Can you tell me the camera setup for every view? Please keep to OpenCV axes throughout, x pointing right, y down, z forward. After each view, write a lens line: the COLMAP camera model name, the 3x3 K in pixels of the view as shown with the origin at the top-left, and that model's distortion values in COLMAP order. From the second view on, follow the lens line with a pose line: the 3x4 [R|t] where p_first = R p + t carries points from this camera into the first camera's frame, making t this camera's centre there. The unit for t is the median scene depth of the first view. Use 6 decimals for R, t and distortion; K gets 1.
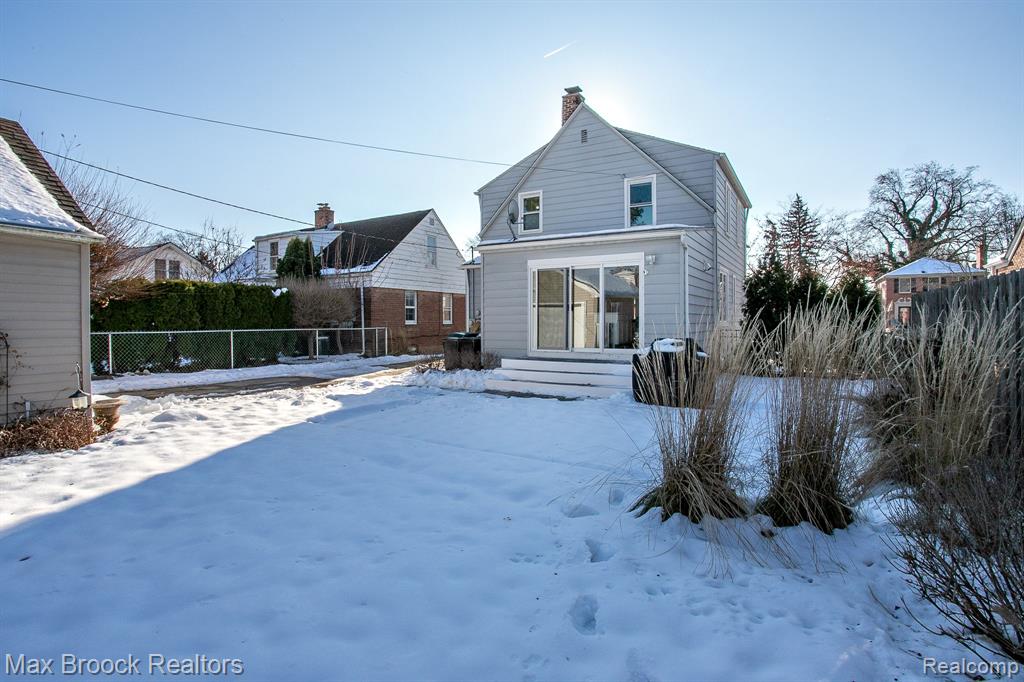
lens RADIAL K [[561.2, 0, 512.0], [0, 561.2, 341.0], [0, 0, 1]] dist [0.000878, 0.000166]
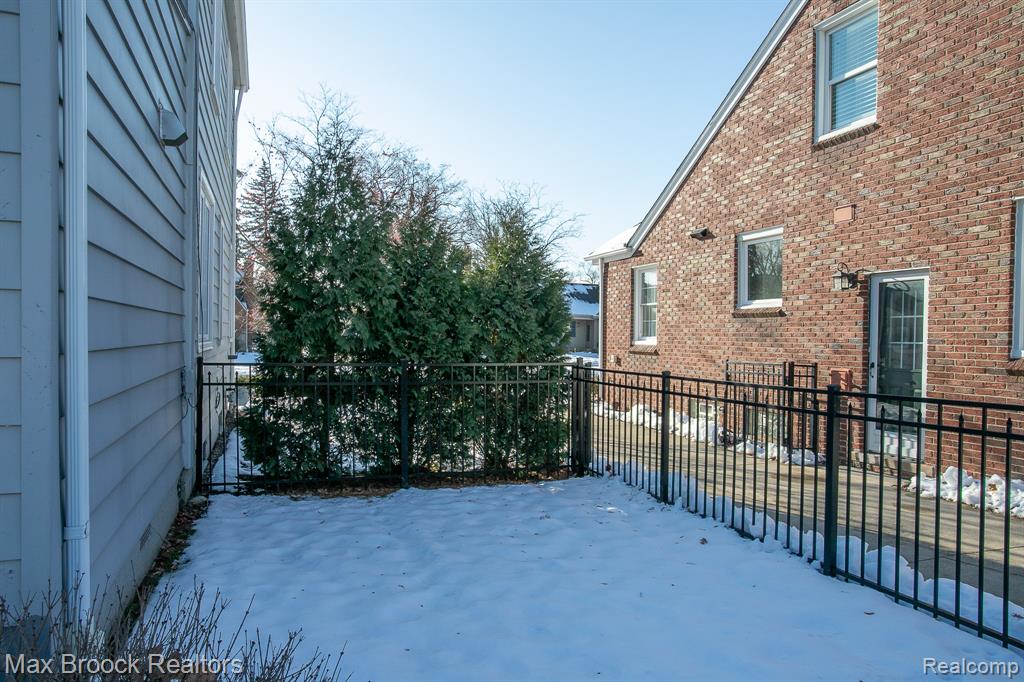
lens RADIAL K [[758.0, 0, 512.0], [0, 758.0, 341.0], [0, 0, 1]] dist [-0.002785, -0.000660]
pose [[0.693790, 0.010075, 0.720107, 0.032168], [0.008018, 0.999732, -0.021712, -0.003787], [-0.720132, 0.020837, 0.693524, 0.103200]]
